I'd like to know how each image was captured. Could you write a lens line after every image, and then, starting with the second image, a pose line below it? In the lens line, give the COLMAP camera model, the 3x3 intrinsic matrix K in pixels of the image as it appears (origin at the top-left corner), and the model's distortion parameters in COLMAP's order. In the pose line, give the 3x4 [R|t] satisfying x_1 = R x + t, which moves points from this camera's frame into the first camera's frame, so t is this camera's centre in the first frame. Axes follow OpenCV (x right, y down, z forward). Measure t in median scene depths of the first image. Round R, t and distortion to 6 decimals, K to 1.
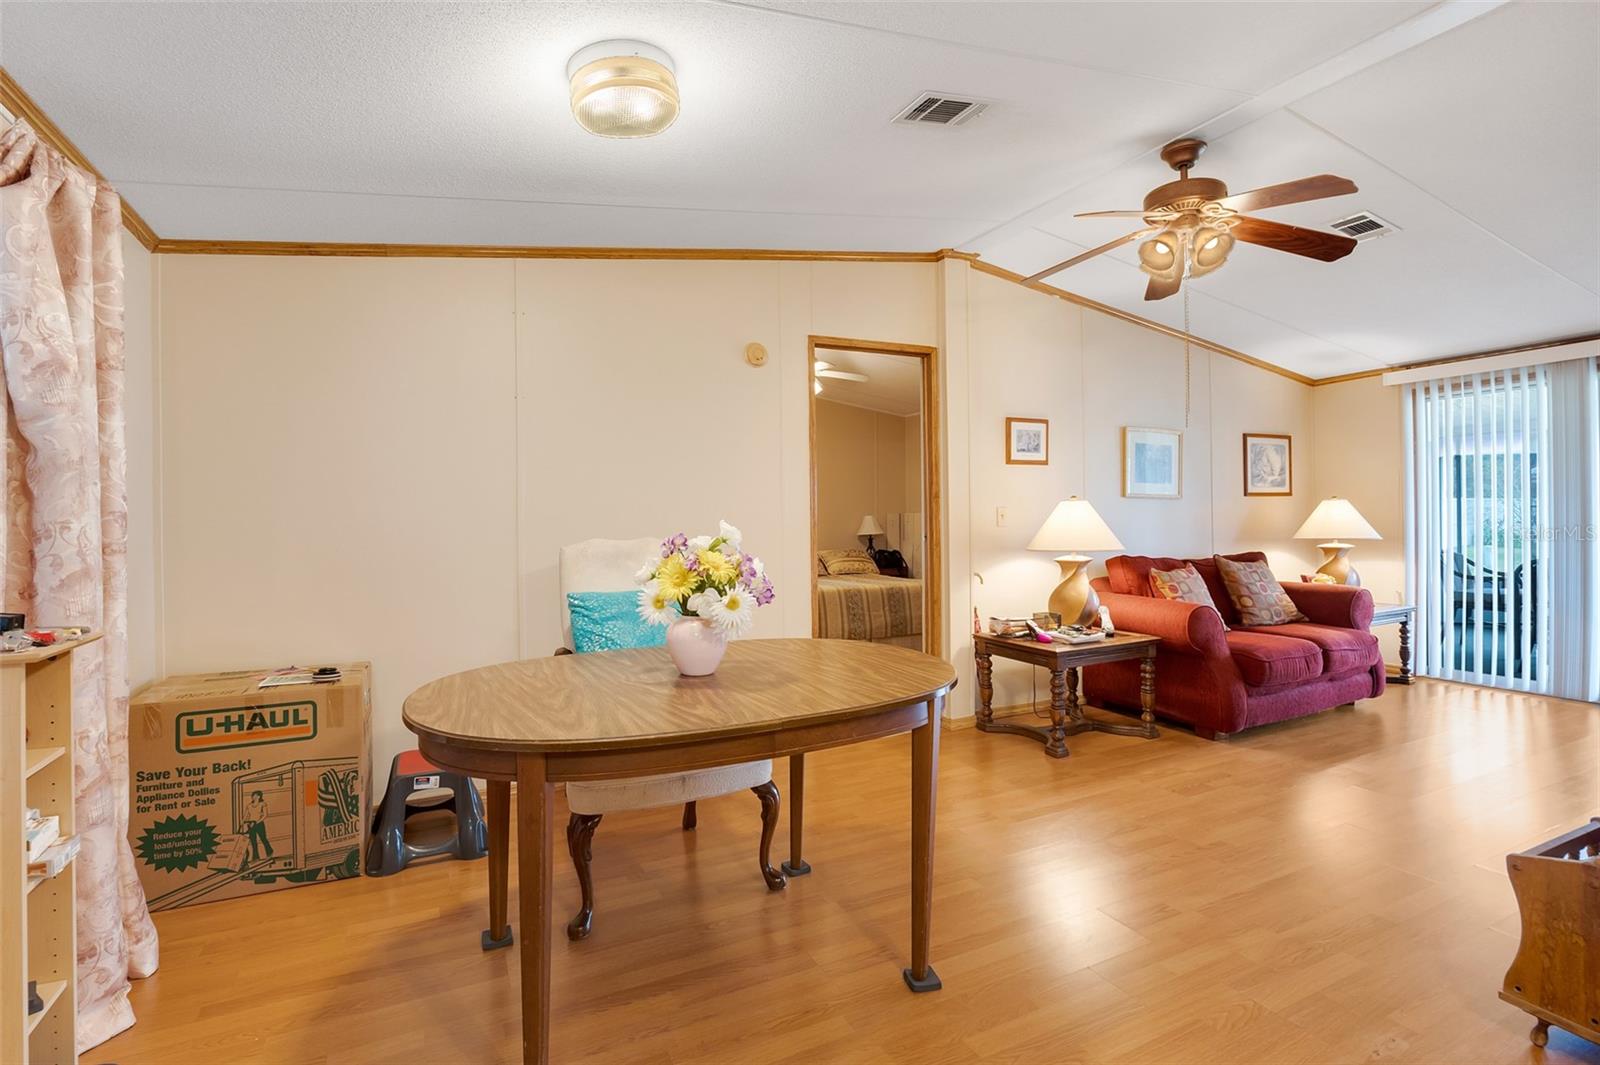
lens RADIAL K [[756.6, 0, 797.2], [0, 756.6, 523.2], [0, 0, 1]] dist [-0.000085, -0.000338]
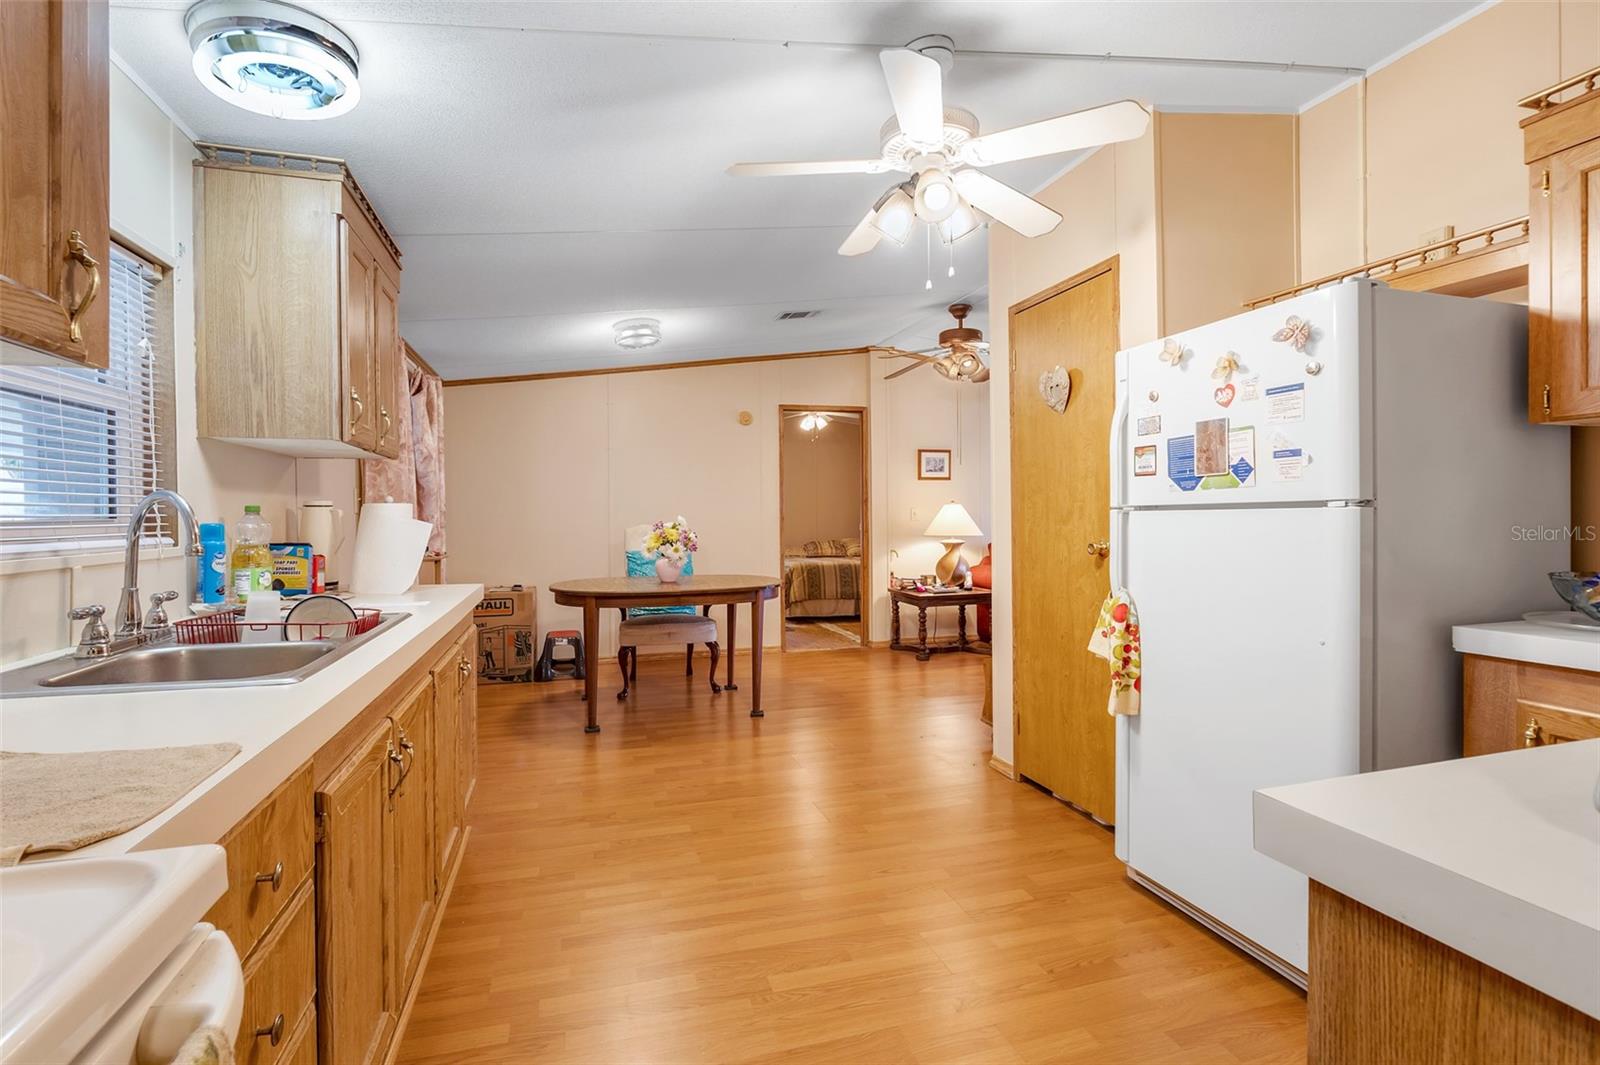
lens RADIAL K [[756.6, 0, 802.7], [0, 756.6, 525.5], [0, 0, 1]] dist [-0.000085, -0.000338]
pose [[0.985848, 0.007403, -0.167479, 0.341922], [-0.005818, 0.999934, 0.009956, 0.000713], [0.167542, -0.008840, 0.985825, -0.627725]]
